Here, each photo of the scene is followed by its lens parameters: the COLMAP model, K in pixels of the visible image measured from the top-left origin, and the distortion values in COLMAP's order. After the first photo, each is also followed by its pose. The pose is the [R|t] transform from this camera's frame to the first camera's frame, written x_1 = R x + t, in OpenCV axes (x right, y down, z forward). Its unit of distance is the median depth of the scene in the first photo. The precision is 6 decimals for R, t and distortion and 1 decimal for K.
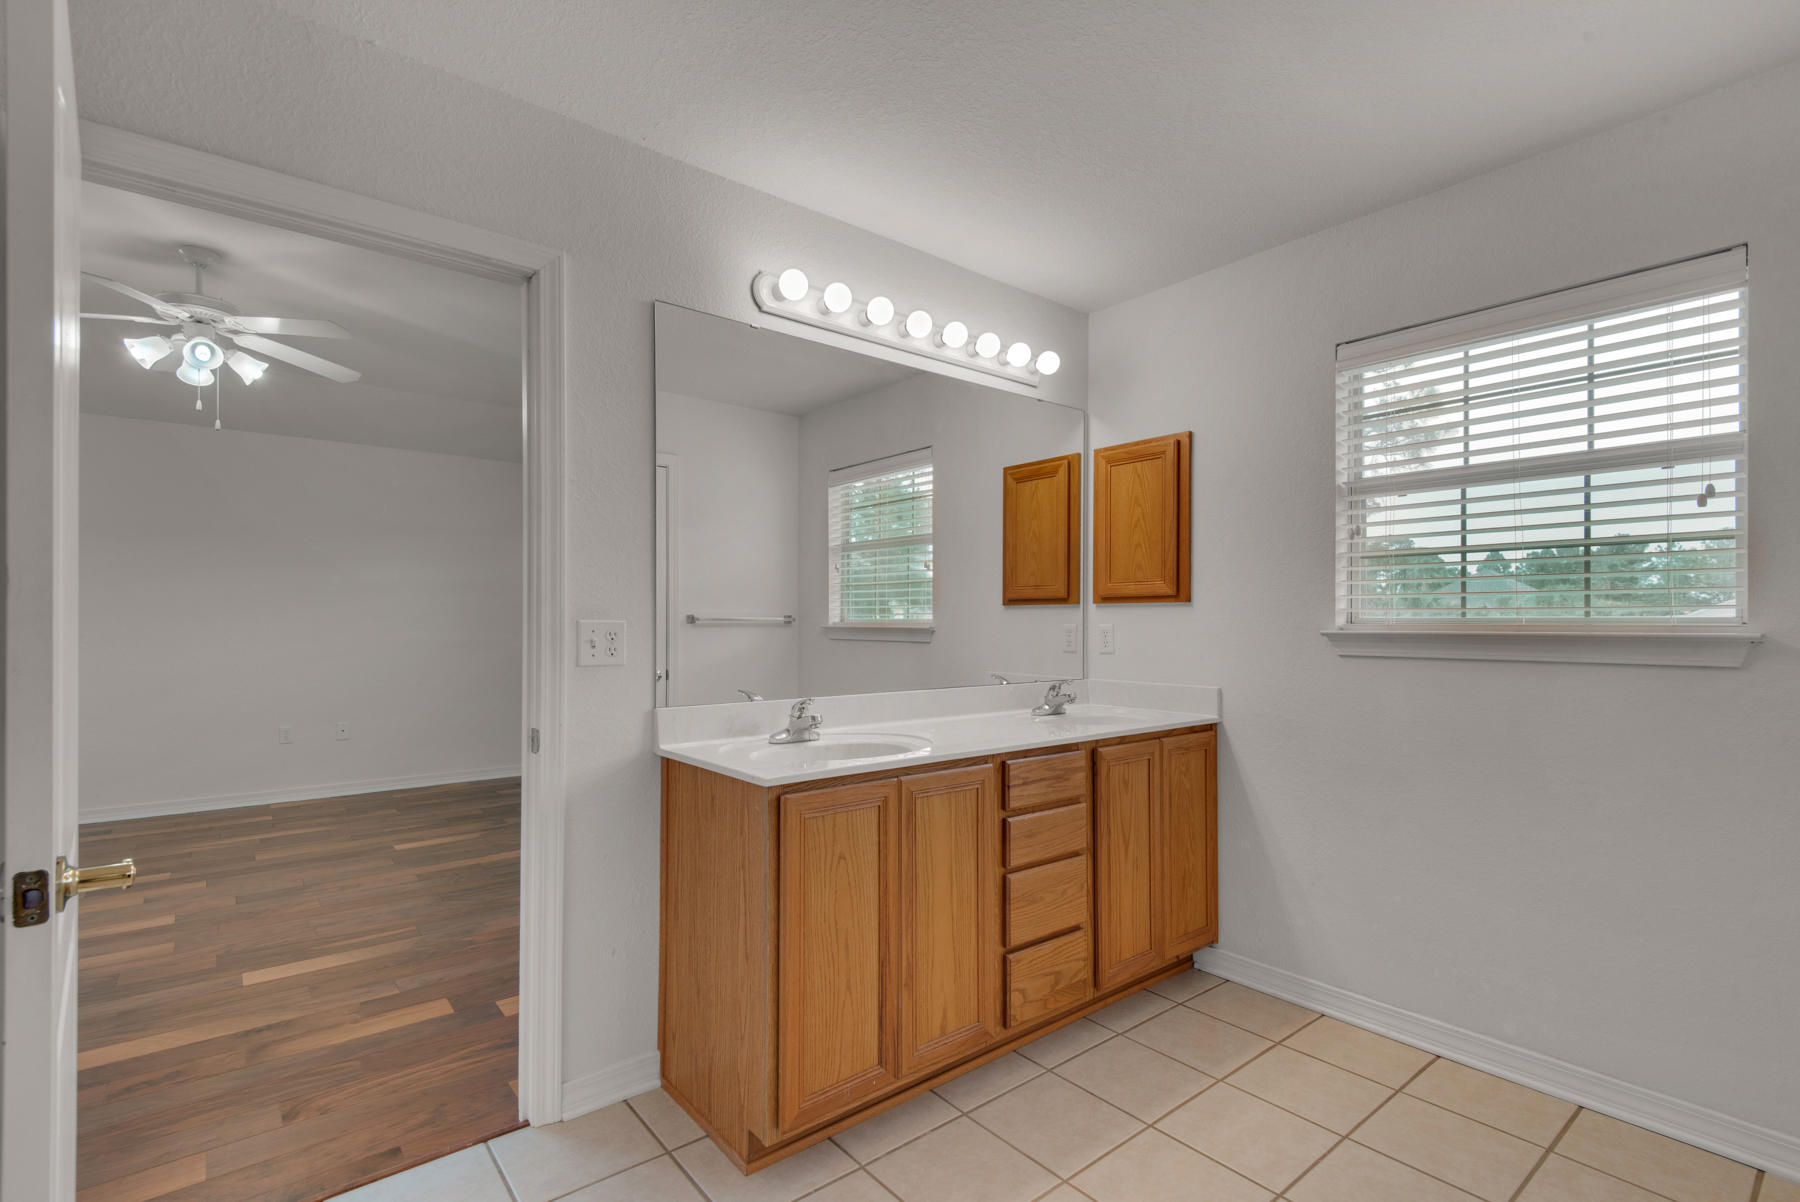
lens RADIAL K [[830.1, 0, 900.0], [0, 830.1, 613.0], [0, 0, 1]] dist [0.026720, -0.014539]
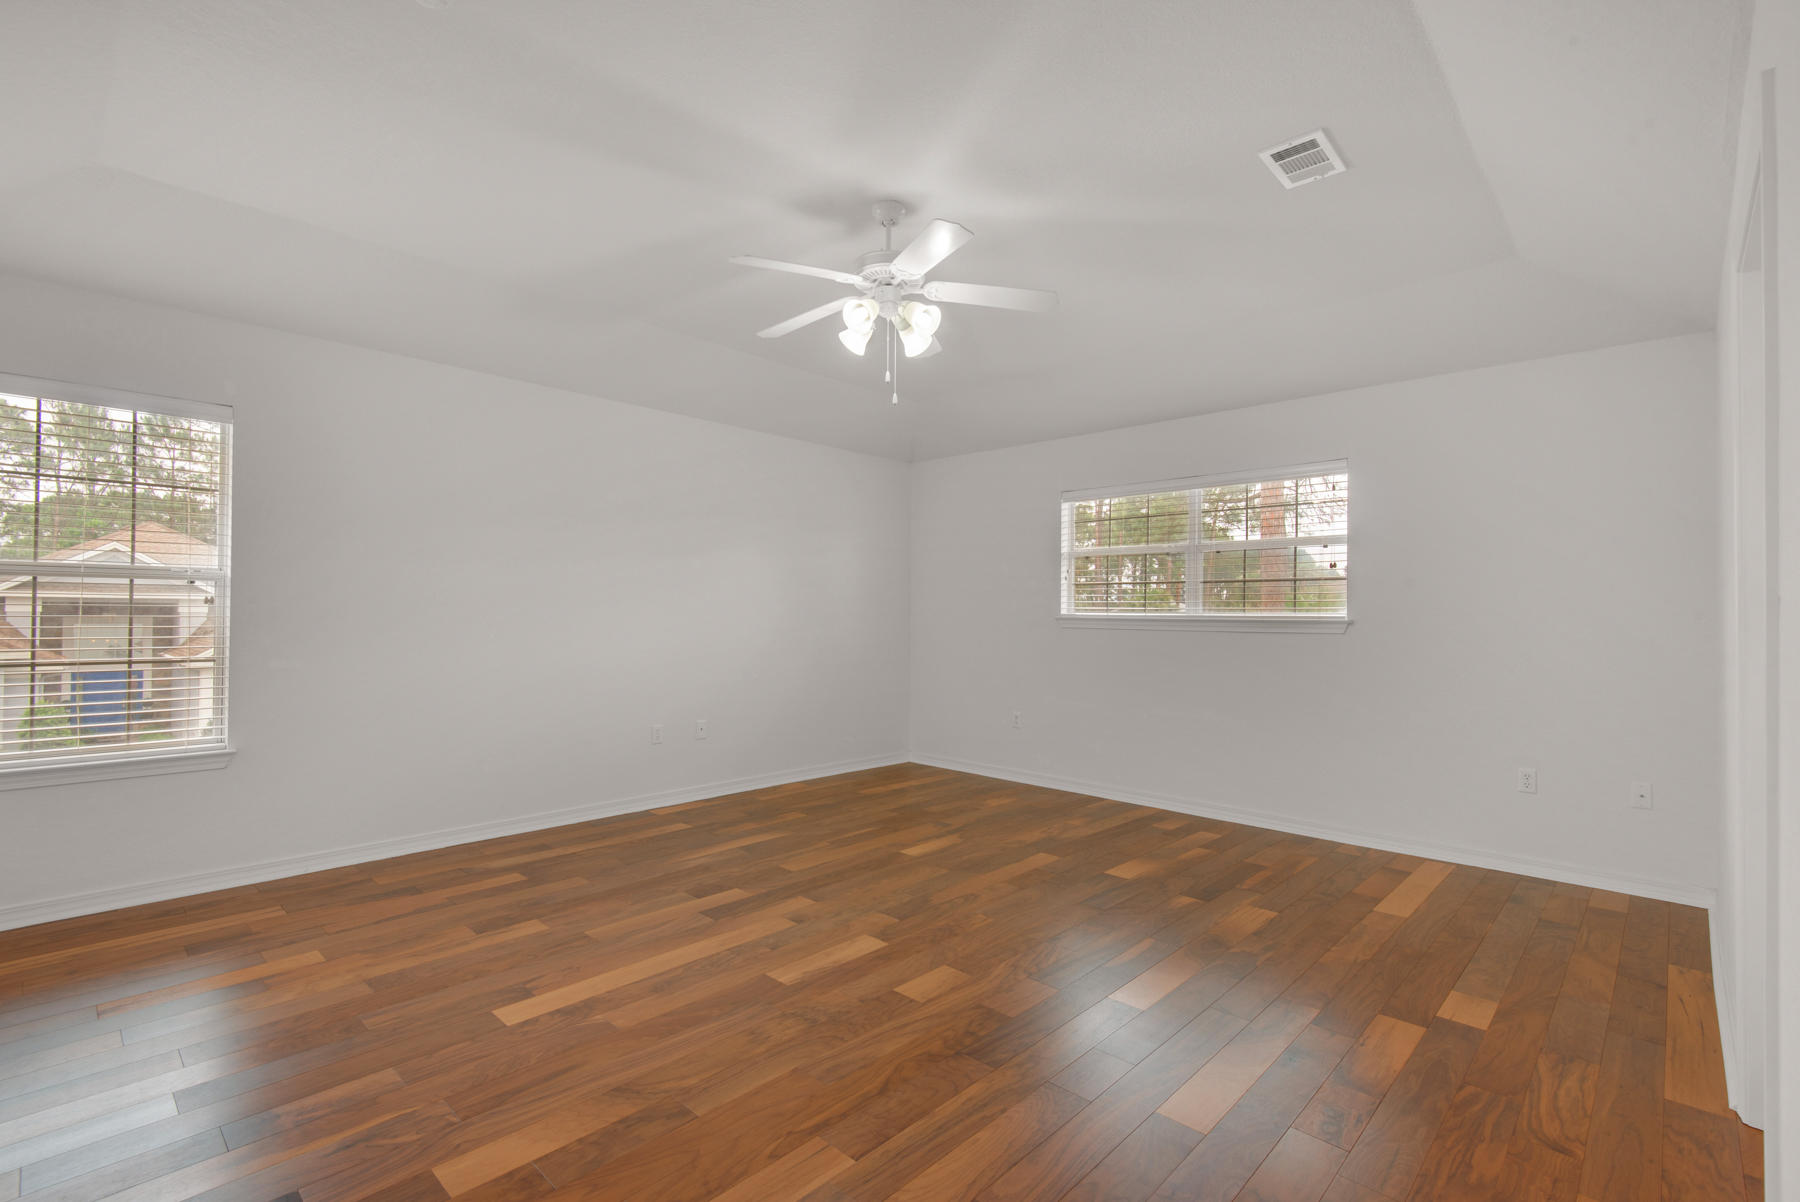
lens RADIAL K [[829.1, 0, 903.4], [0, 829.1, 609.3], [0, 0, 1]] dist [0.025865, -0.026549]
pose [[0.992279, 0.010157, 0.123612, -0.578953], [-0.010773, 0.999933, 0.004317, 0.002350], [-0.123560, -0.005615, 0.992321, 0.065161]]
